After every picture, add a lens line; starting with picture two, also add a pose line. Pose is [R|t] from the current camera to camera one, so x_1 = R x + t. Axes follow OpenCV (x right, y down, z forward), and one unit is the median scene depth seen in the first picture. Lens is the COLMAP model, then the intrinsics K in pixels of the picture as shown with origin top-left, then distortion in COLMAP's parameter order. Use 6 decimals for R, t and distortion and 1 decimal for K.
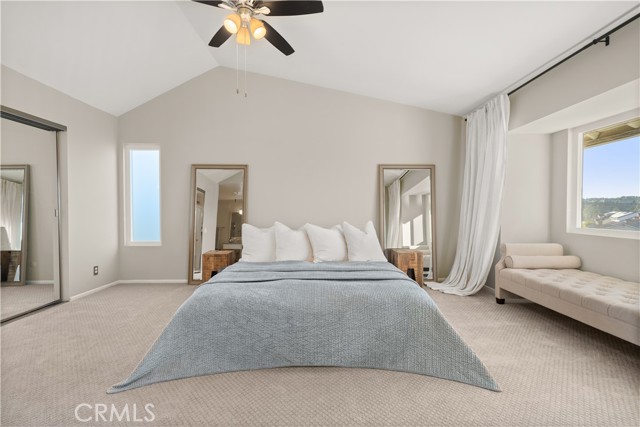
lens RADIAL K [[276.6, 0, 322.3], [0, 276.6, 215.8], [0, 0, 1]] dist [0.003387, 0.000403]
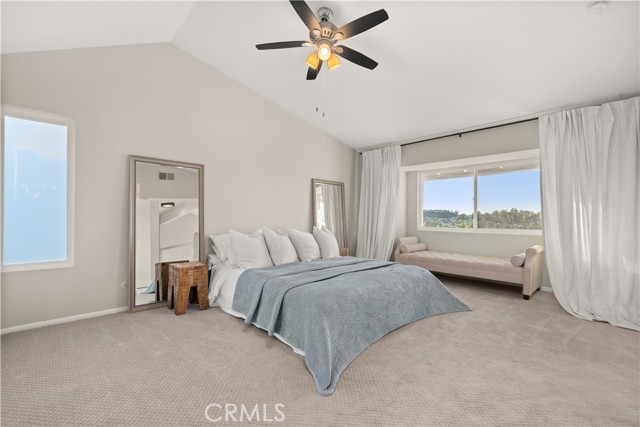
lens RADIAL K [[268.1, 0, 320.0], [0, 268.1, 213.5], [0, 0, 1]] dist [0.001333, 0.000117]
pose [[0.761263, 0.014122, 0.648289, -0.632033], [0.007896, 0.999487, -0.031044, 0.003678], [-0.648395, 0.028752, 0.760761, 0.113317]]
